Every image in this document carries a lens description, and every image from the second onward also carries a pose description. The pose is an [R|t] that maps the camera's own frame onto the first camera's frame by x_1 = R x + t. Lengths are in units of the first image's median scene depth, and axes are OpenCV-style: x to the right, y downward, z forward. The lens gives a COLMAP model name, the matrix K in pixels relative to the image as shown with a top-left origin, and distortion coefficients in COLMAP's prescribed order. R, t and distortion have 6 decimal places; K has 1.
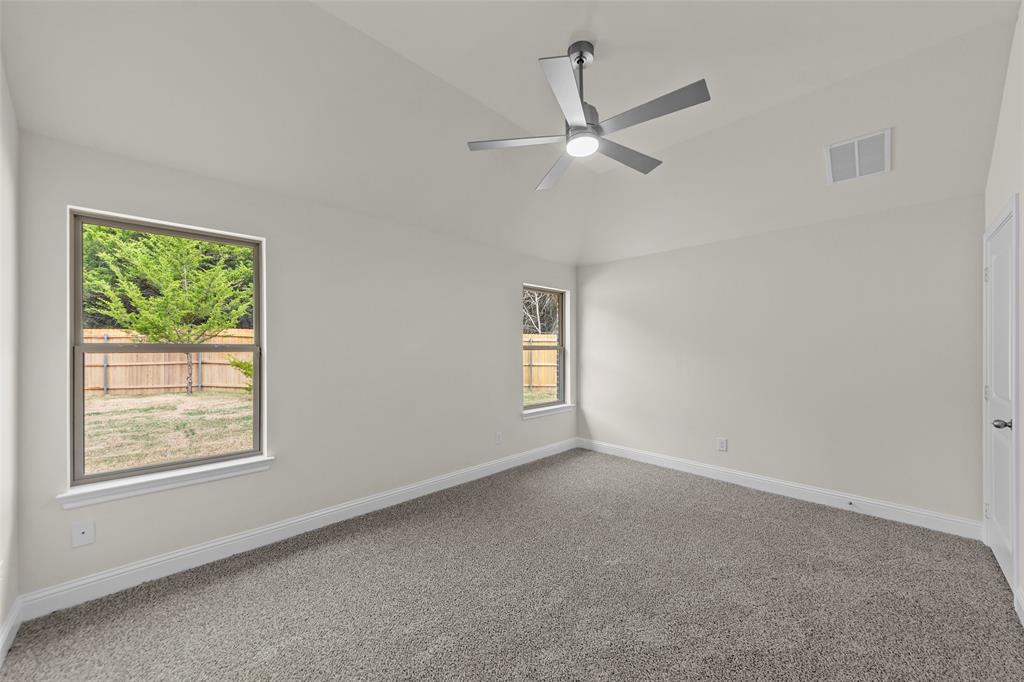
lens RADIAL K [[466.5, 0, 512.4], [0, 466.5, 345.7], [0, 0, 1]] dist [0.000325, -0.000052]
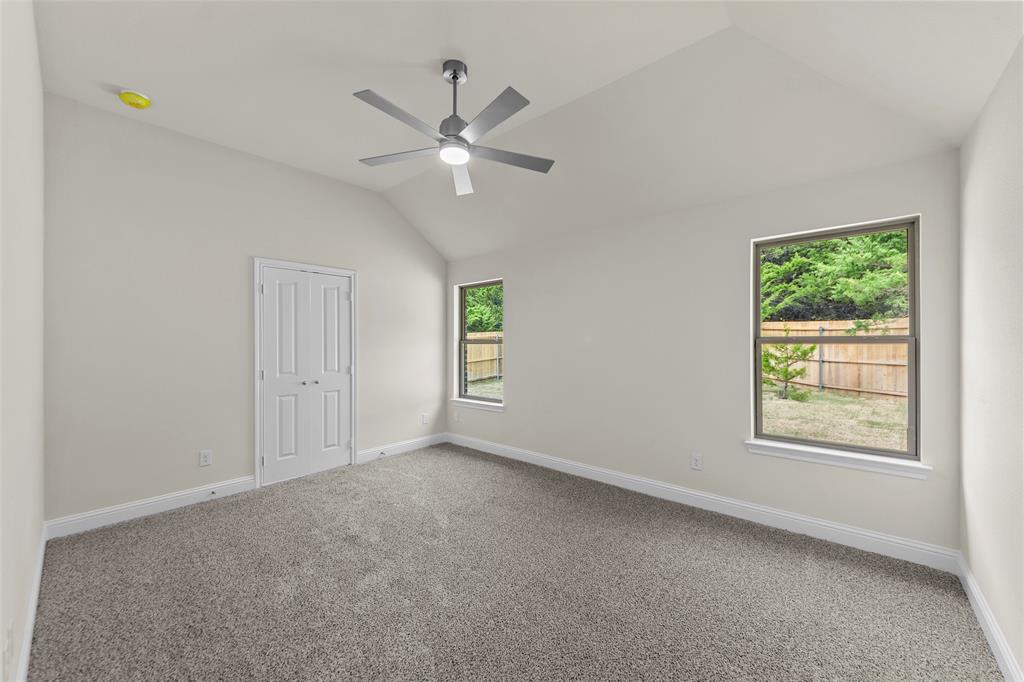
lens RADIAL K [[389.4, 0, 512.8], [0, 389.4, 341.2], [0, 0, 1]] dist [-0.003559, -0.000260]
pose [[-0.031931, 0.001681, -0.999489, 0.503455], [0.008662, 0.999961, 0.001405, 0.001849], [0.999453, -0.008613, -0.031944, 0.608616]]
